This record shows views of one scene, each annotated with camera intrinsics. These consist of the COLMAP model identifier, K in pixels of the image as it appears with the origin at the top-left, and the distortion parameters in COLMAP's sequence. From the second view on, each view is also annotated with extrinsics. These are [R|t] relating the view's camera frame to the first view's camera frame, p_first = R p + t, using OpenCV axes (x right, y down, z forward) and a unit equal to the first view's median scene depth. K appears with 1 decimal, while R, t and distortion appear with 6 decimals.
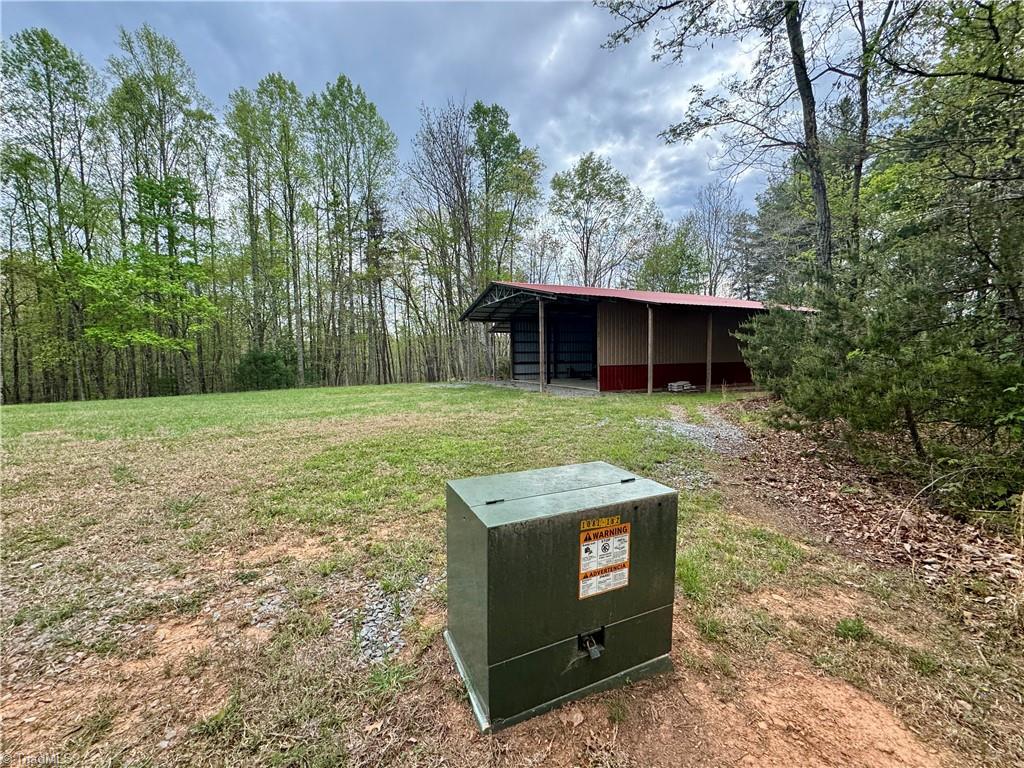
lens RADIAL K [[405.9, 0, 513.6], [0, 405.9, 384.2], [0, 0, 1]] dist [-0.000687, -0.000003]
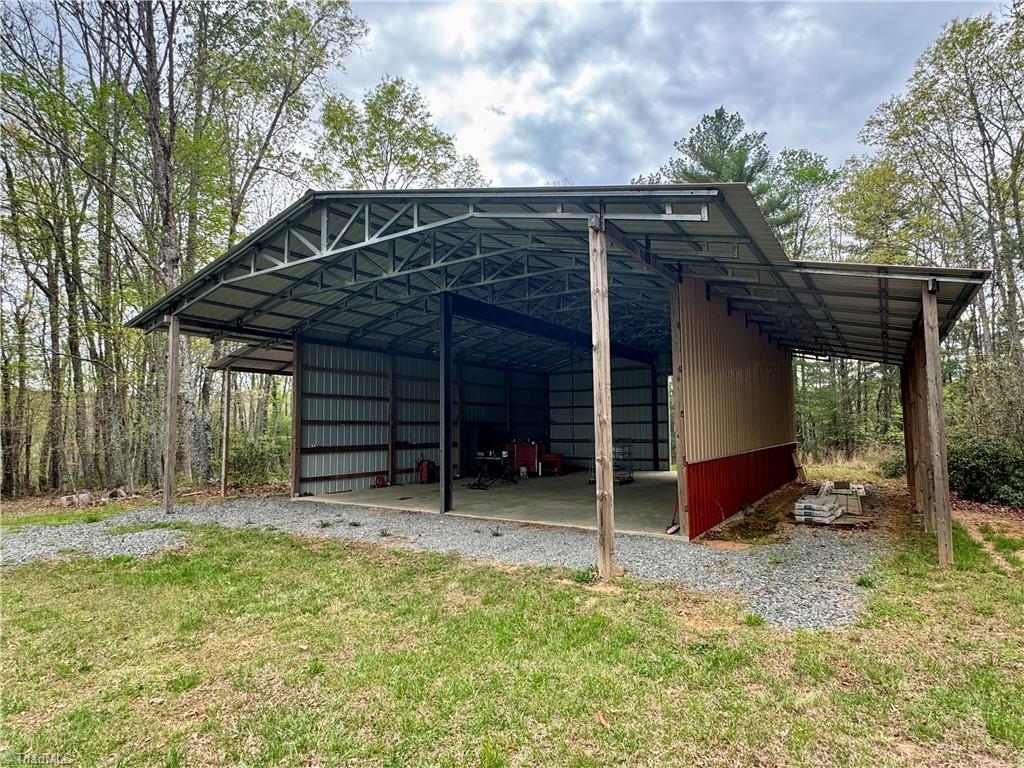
lens RADIAL K [[566.8, 0, 511.6], [0, 566.8, 383.9], [0, 0, 1]] dist [-0.002239, -0.000203]
pose [[0.843917, 0.051906, 0.533957, -0.048316], [0.032701, 0.988480, -0.147775, -0.011743], [-0.535476, 0.142170, 0.832498, 0.184225]]
